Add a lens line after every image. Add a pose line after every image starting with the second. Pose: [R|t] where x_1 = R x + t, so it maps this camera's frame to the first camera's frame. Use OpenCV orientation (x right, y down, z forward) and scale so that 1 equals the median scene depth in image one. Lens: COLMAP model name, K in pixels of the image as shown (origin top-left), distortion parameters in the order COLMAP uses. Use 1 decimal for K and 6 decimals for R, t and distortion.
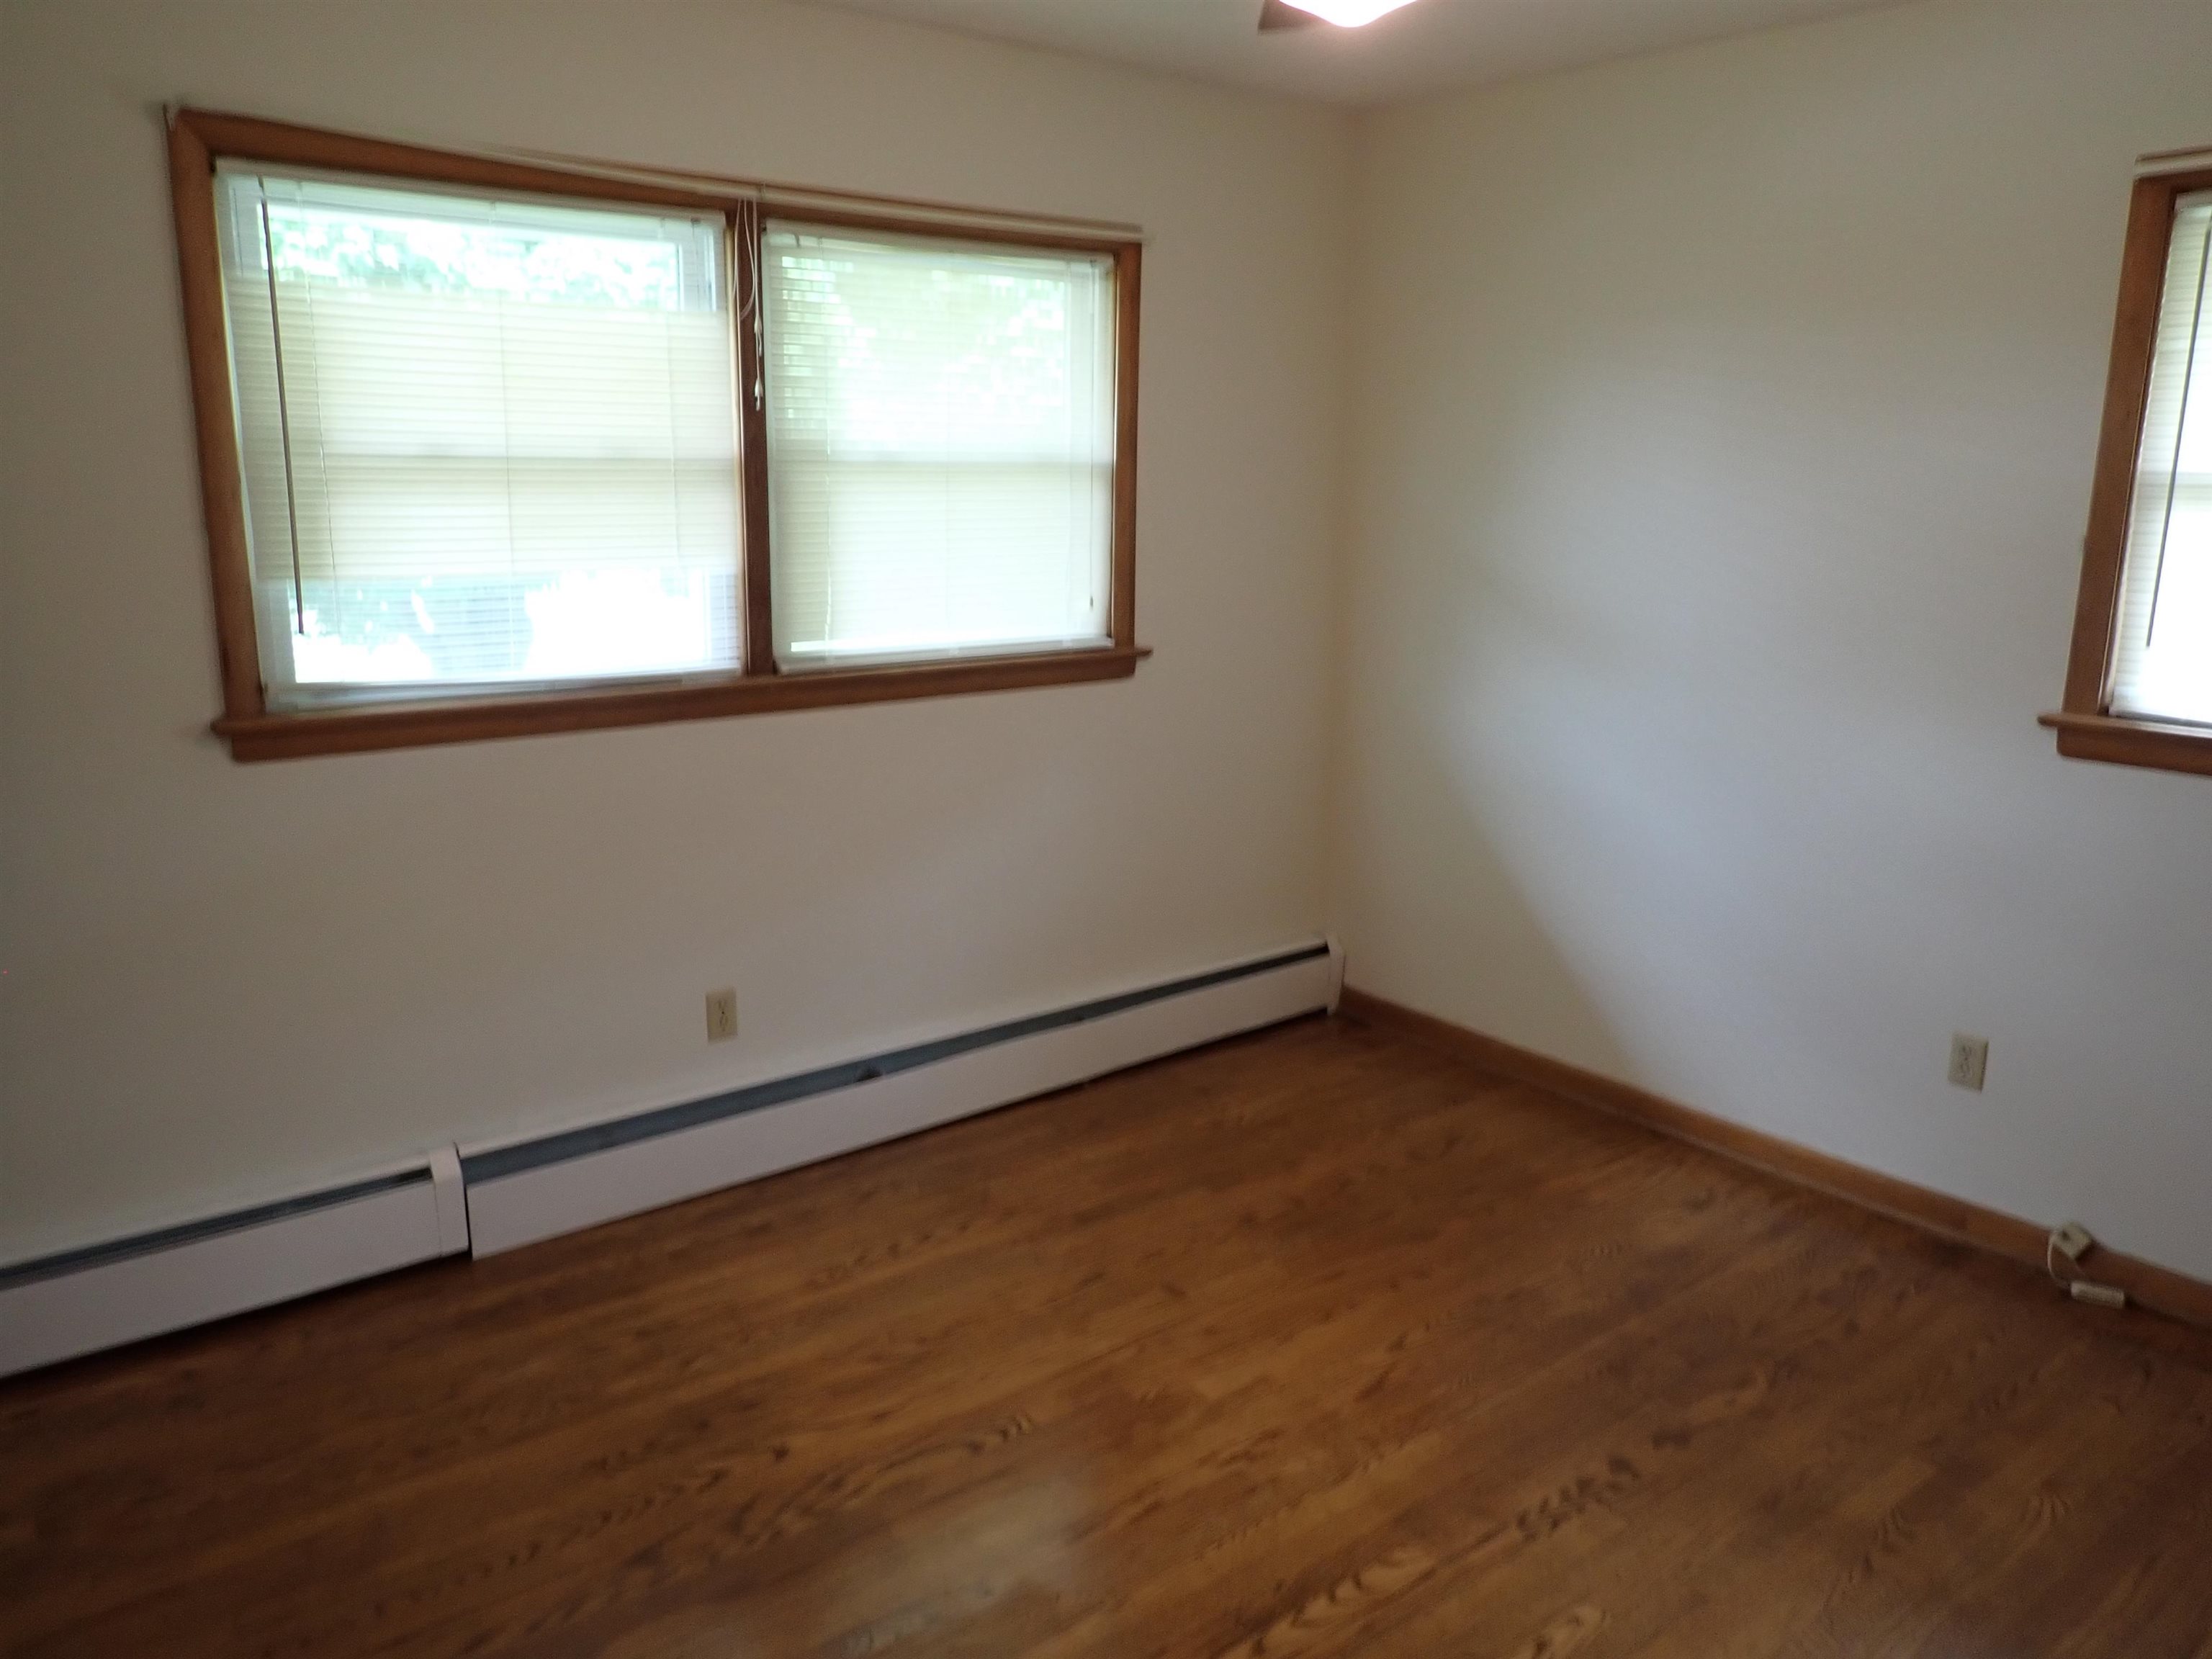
lens RADIAL K [[1642.2, 0, 1102.2], [0, 1642.2, 818.3], [0, 0, 1]] dist [0.012119, 0.005777]
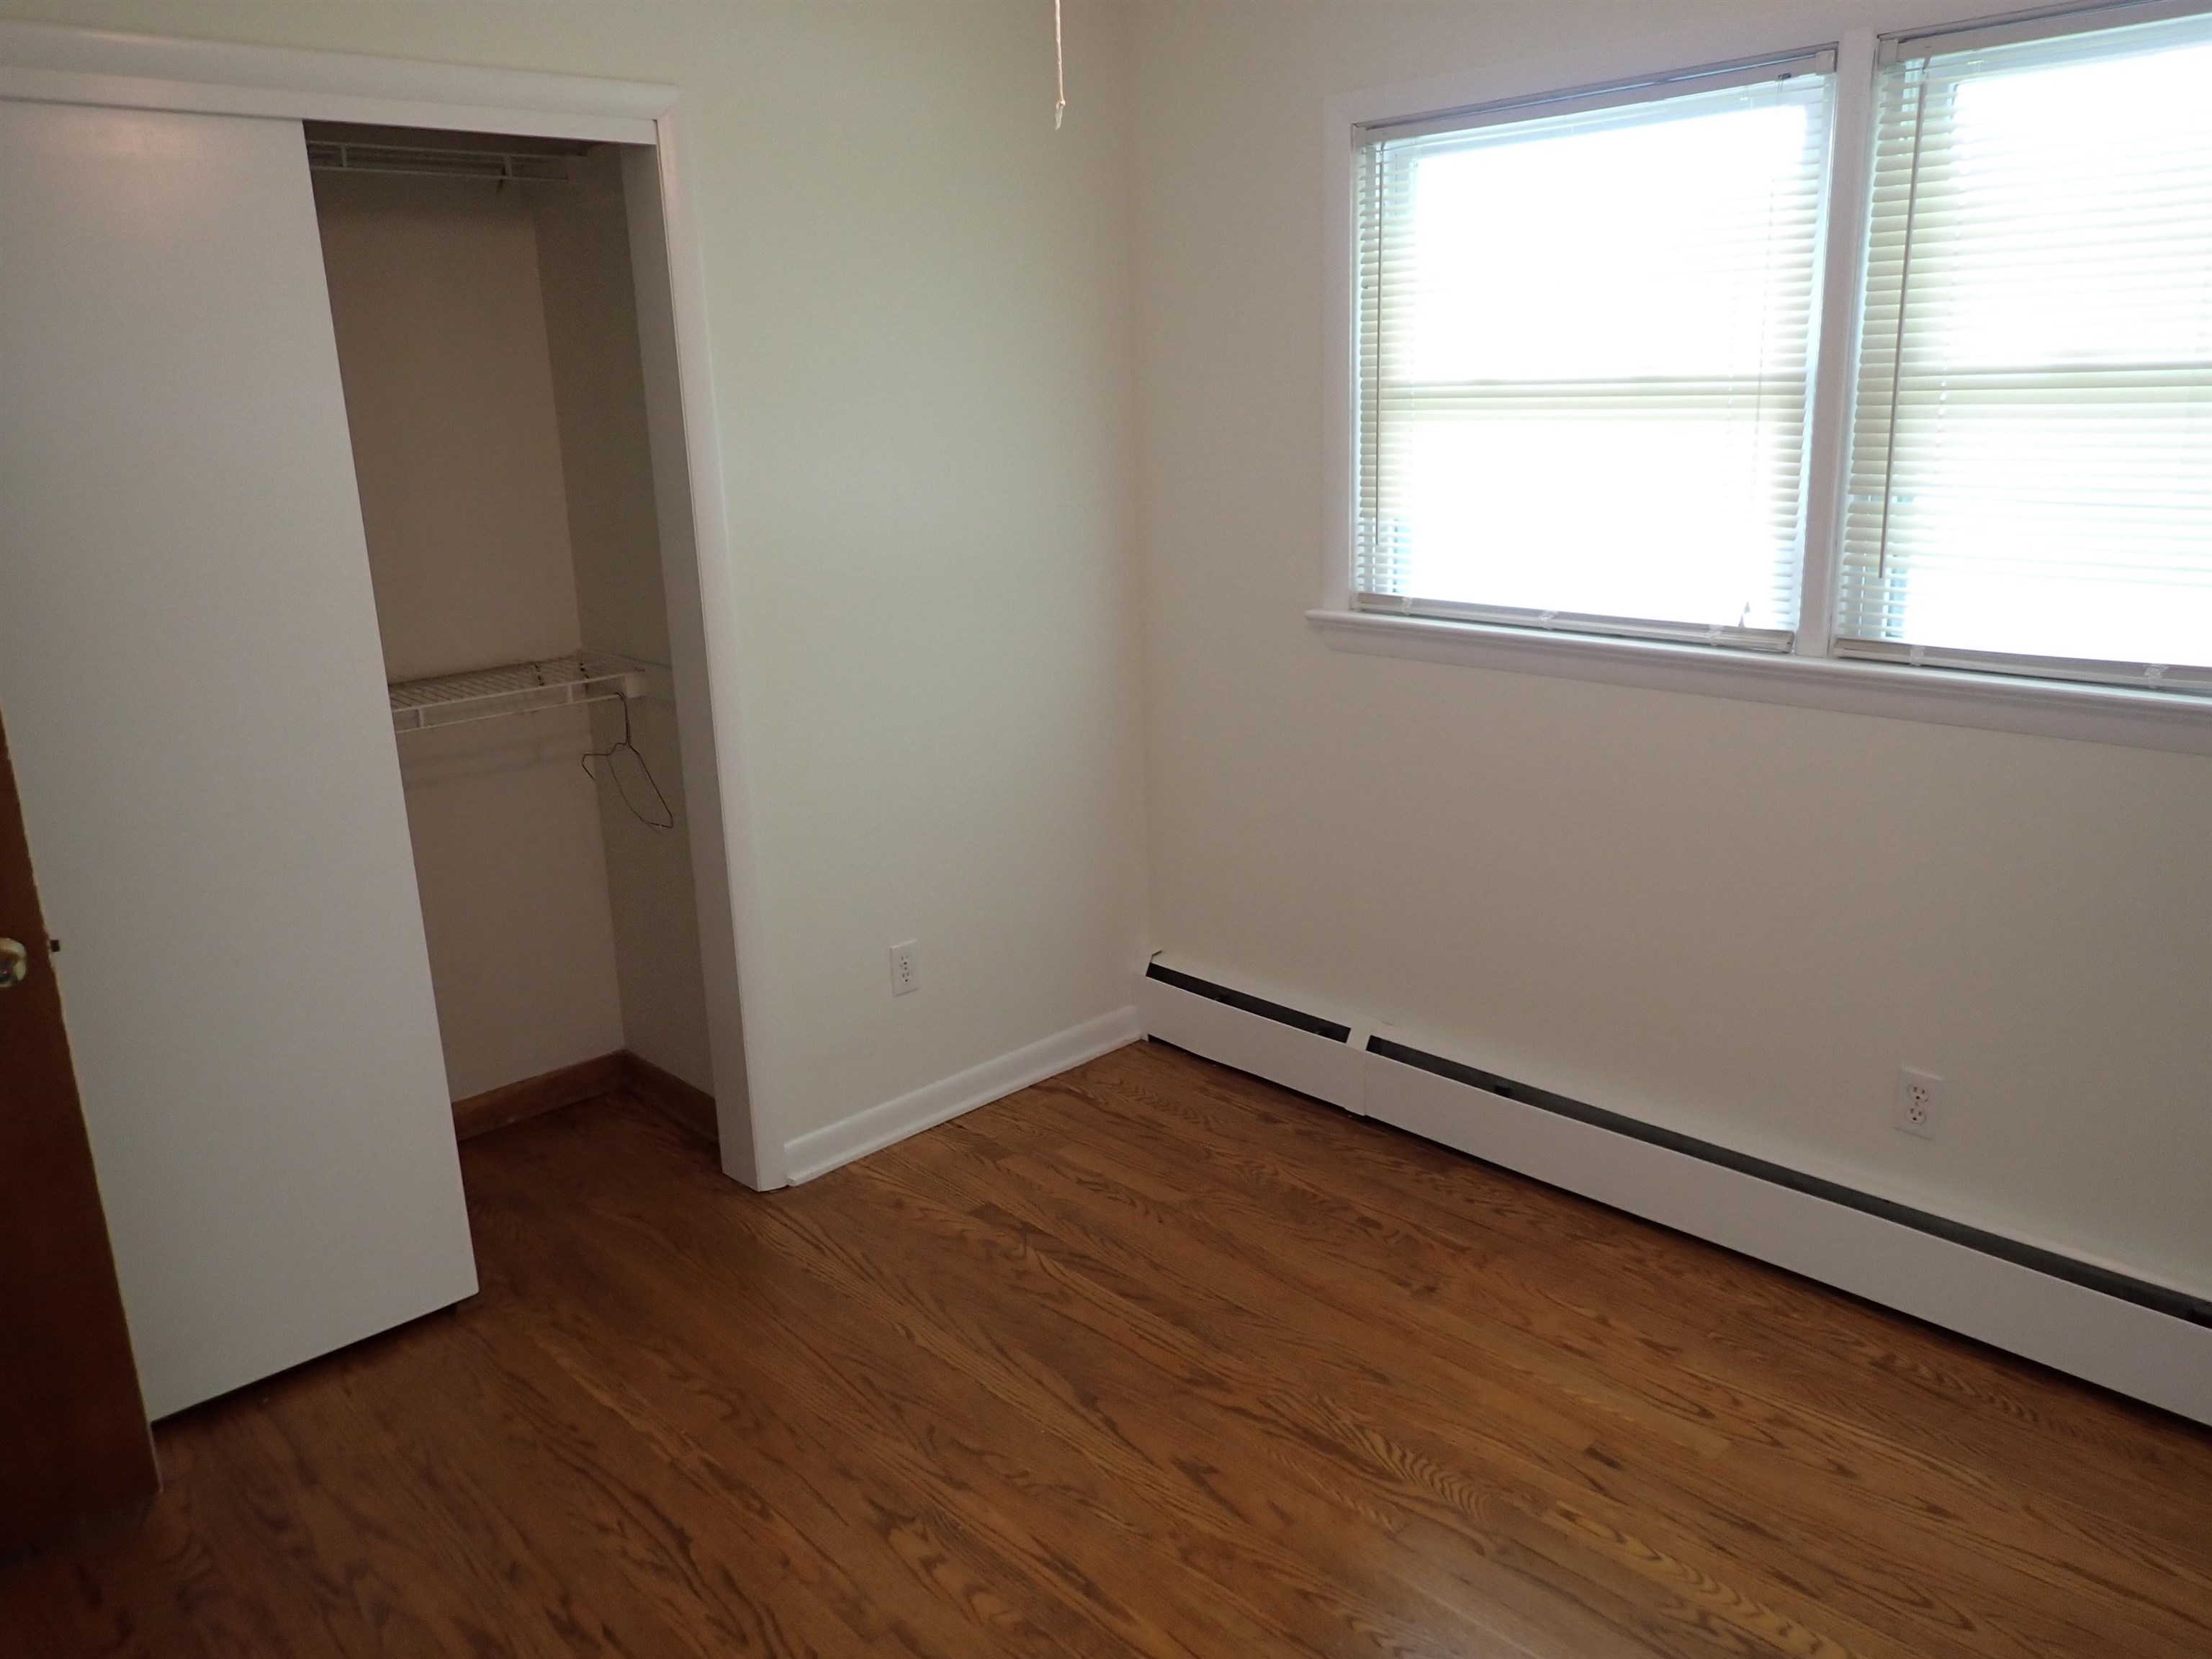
lens RADIAL K [[1642.2, 0, 1102.2], [0, 1642.2, 818.3], [0, 0, 1]] dist [0.012119, 0.005777]
pose [[0.115163, 0.224340, -0.967682, 0.996530], [-0.175776, 0.963393, 0.202427, -0.200026], [0.977671, 0.146784, 0.150380, 1.035397]]
